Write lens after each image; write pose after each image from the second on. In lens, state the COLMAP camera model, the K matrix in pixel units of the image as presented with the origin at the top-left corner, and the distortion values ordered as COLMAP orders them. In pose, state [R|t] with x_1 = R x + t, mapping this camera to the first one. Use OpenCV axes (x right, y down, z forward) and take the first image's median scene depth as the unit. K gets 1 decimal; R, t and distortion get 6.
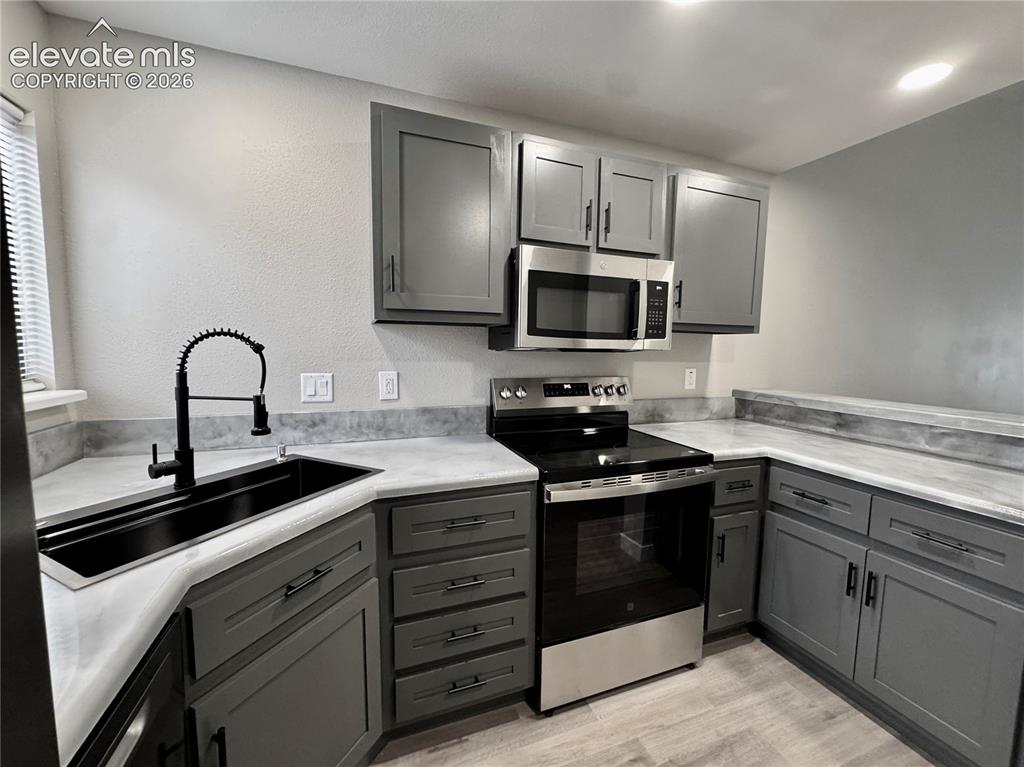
lens RADIAL K [[411.0, 0, 515.1], [0, 411.0, 382.7], [0, 0, 1]] dist [-0.003337, 0.000500]
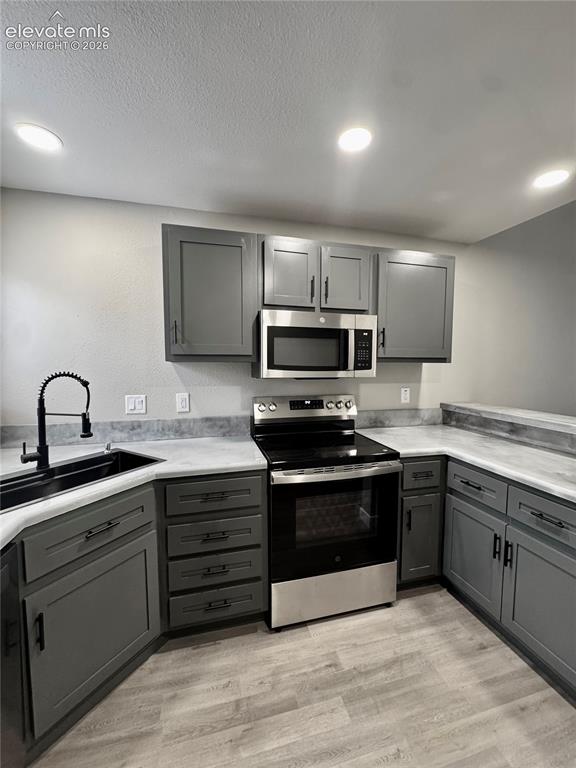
lens RADIAL K [[308.2, 0, 291.5], [0, 308.2, 383.6], [0, 0, 1]] dist [-0.003337, 0.000500]
pose [[0.995121, -0.006419, -0.098451, 0.237015], [0.003949, 0.999673, -0.025265, -0.039165], [0.098581, 0.024753, 0.994821, -0.100496]]
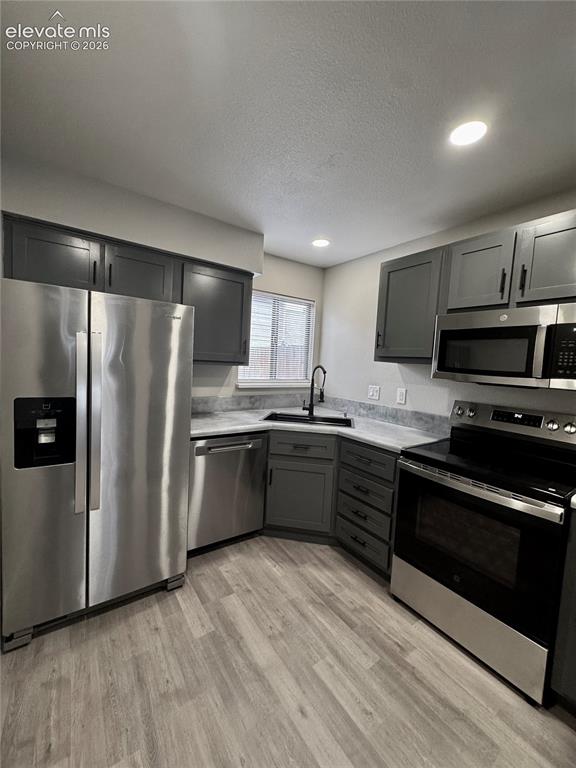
lens RADIAL K [[308.2, 0, 287.9], [0, 308.2, 383.4], [0, 0, 1]] dist [-0.003337, 0.000500]
pose [[0.255614, 0.068043, -0.964381, 1.079835], [-0.131914, 0.990645, 0.034931, -0.036708], [0.957737, 0.118287, 0.262199, 0.155793]]
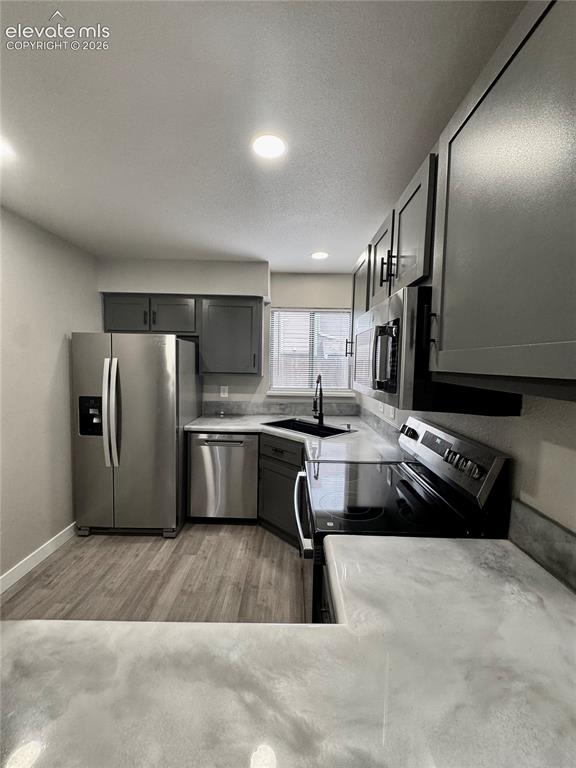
lens RADIAL K [[308.2, 0, 287.7], [0, 308.2, 385.2], [0, 0, 1]] dist [-0.003337, 0.000500]
pose [[-0.355423, 0.047918, -0.933477, 1.151162], [-0.107713, 0.989932, 0.091828, -0.184531], [0.928479, 0.133185, -0.346683, 1.212184]]
